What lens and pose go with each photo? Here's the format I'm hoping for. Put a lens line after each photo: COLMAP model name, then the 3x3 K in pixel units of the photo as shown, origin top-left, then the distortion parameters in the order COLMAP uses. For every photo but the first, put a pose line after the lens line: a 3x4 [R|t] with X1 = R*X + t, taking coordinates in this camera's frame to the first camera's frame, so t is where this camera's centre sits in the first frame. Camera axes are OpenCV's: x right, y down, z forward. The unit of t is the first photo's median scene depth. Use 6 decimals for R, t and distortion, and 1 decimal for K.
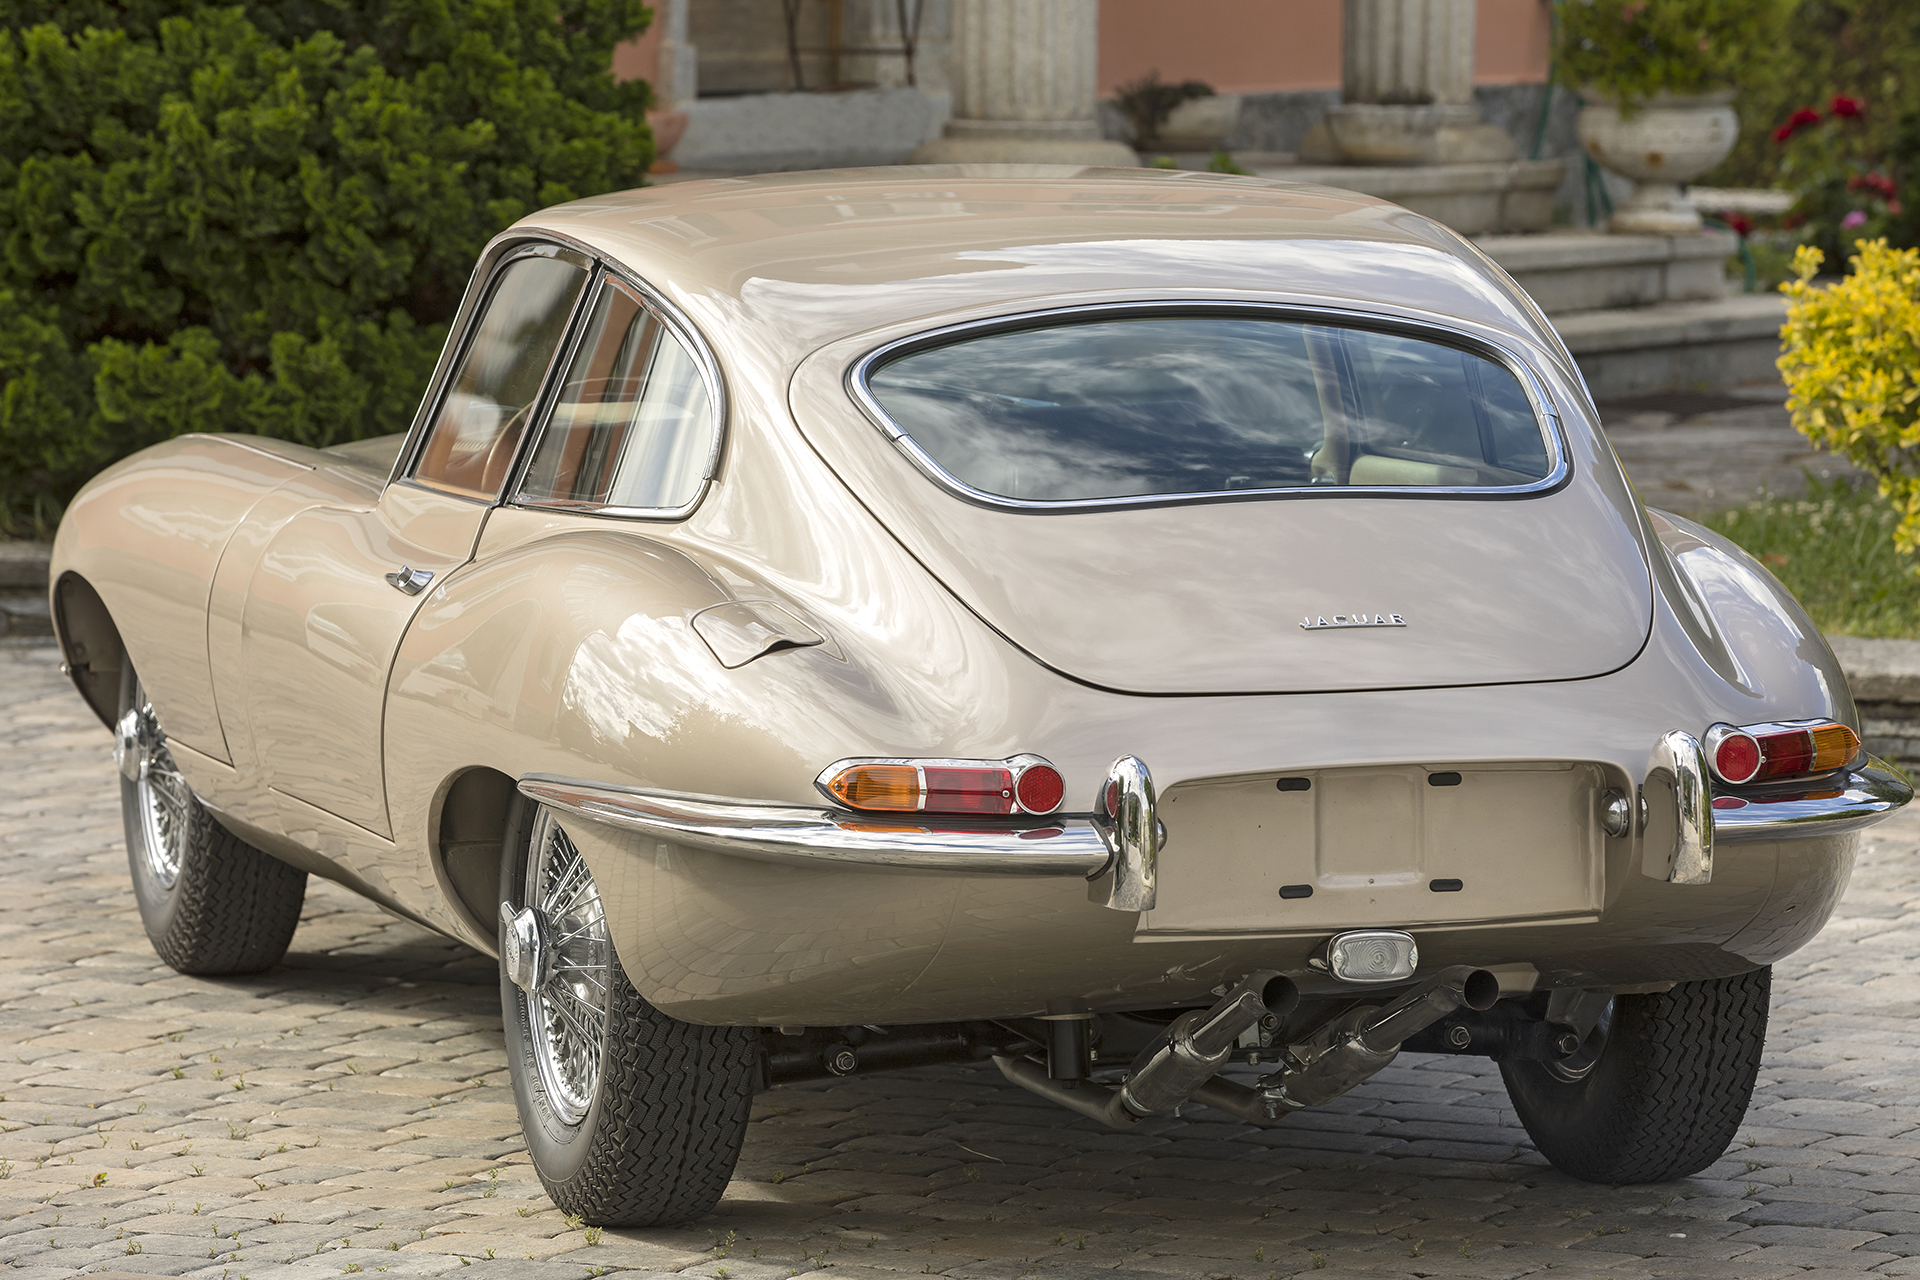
lens RADIAL K [[8898.6, 0, 958.8], [0, 8898.6, 609.1], [0, 0, 1]] dist [0.067548, 1.704110]
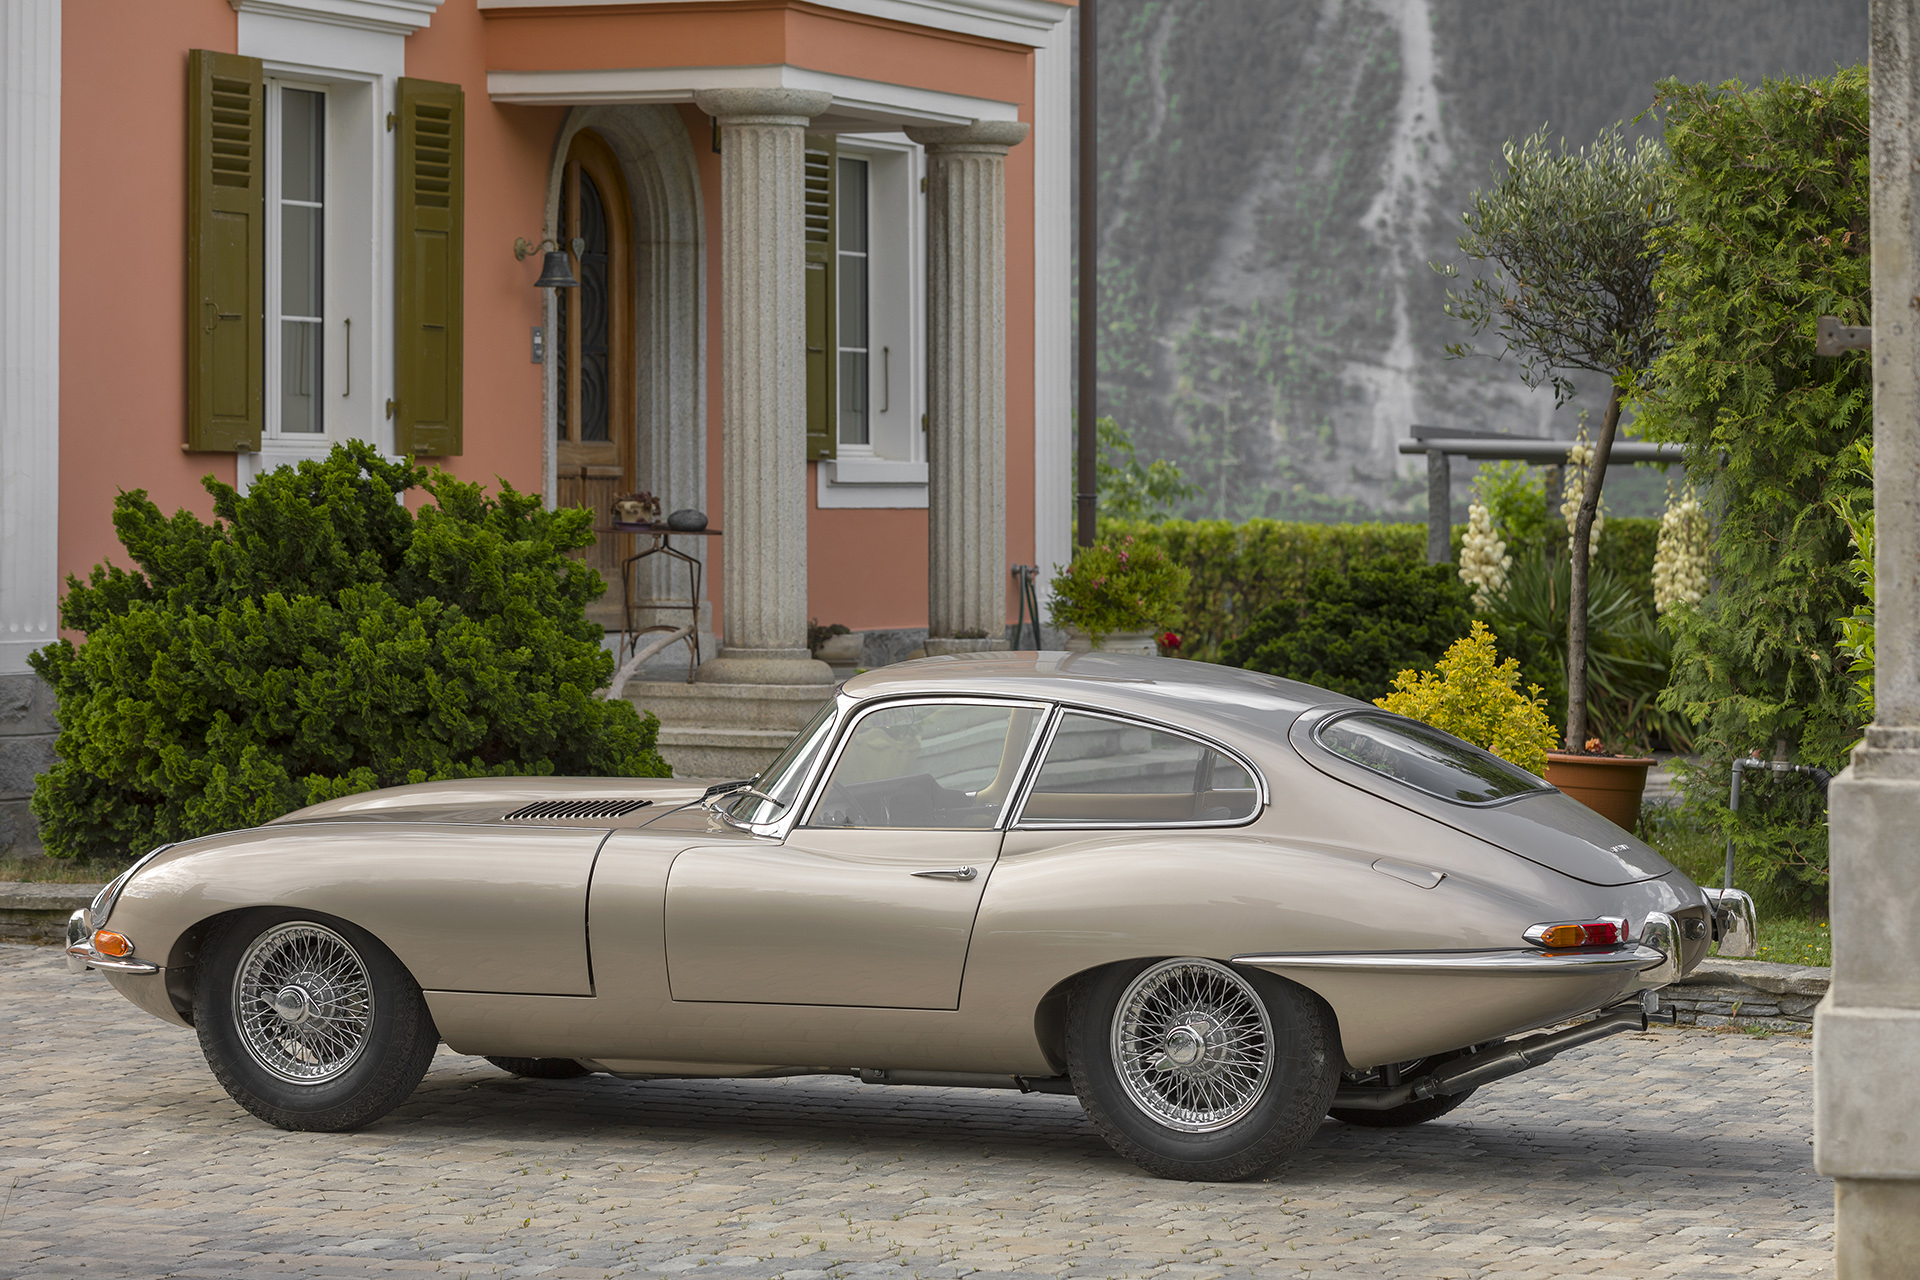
lens RADIAL K [[5803.5, 0, 960.0], [0, 5803.5, 640.0], [0, 0, 1]] dist [-0.017869, -0.655199]
pose [[0.993987, -0.003961, 0.109422, -0.093581], [0.010272, 0.998311, -0.057173, 0.009694], [-0.109011, 0.057953, 0.992350, -0.138328]]
